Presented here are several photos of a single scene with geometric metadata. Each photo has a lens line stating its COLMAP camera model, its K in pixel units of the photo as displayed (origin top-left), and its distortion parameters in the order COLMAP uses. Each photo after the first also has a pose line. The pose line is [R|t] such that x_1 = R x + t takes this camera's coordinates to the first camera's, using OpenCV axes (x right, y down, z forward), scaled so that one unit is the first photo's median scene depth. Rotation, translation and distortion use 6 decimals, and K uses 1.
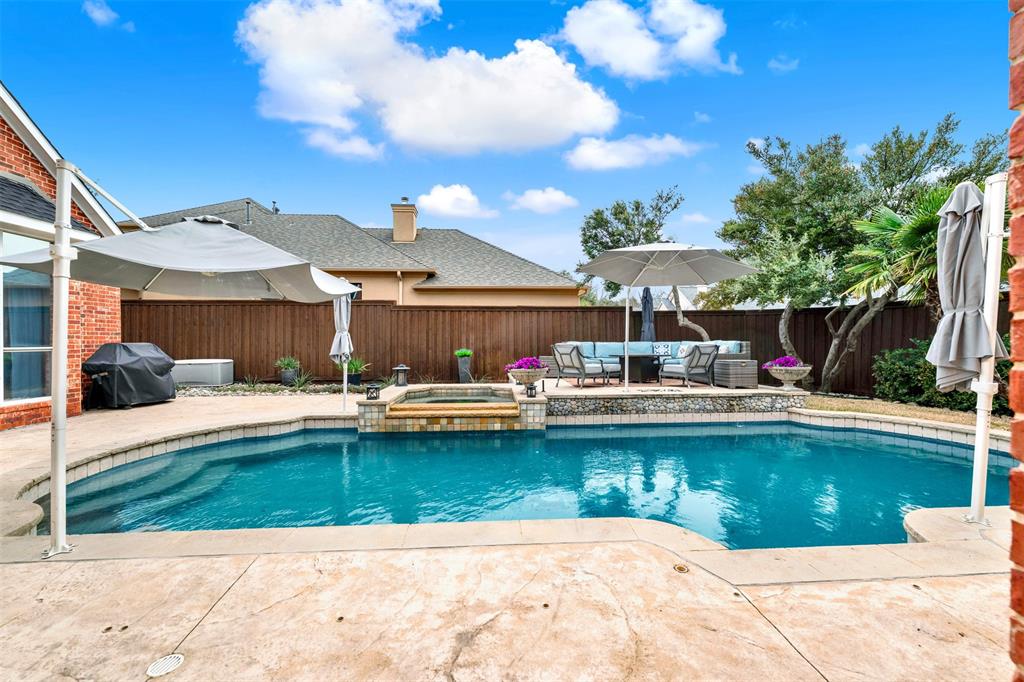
lens RADIAL K [[421.9, 0, 514.3], [0, 421.9, 339.2], [0, 0, 1]] dist [0.000095, -0.000216]
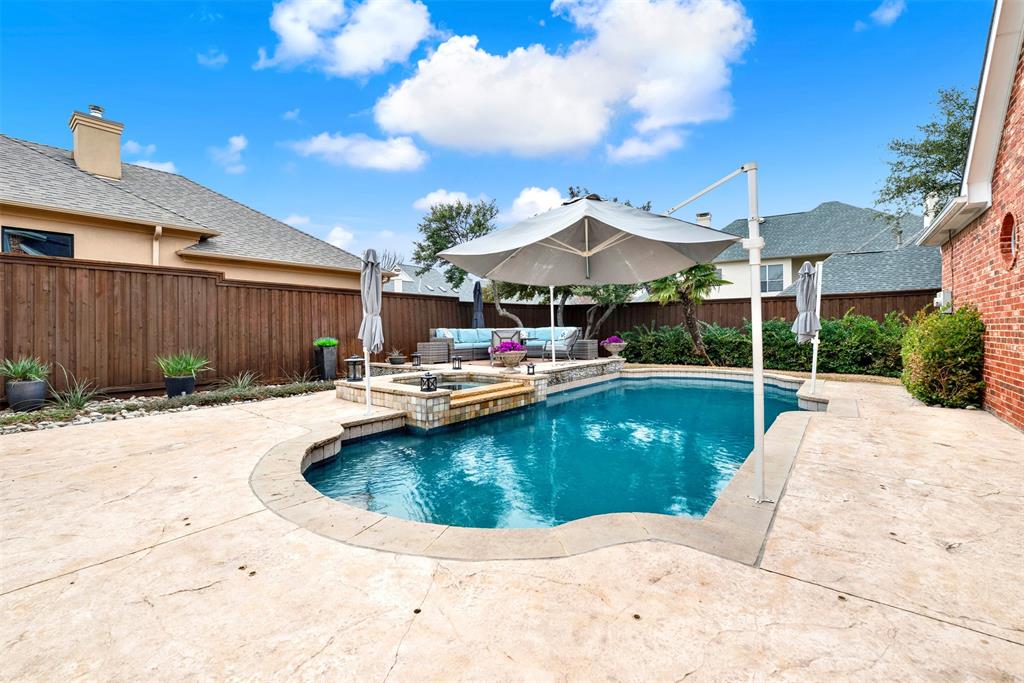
lens RADIAL K [[421.9, 0, 516.0], [0, 421.9, 337.6], [0, 0, 1]] dist [0.000095, -0.000216]
pose [[0.669183, -0.018884, 0.742857, -0.706862], [0.003099, 0.999739, 0.022622, 0.007353], [-0.743091, -0.012836, 0.669067, 0.213232]]
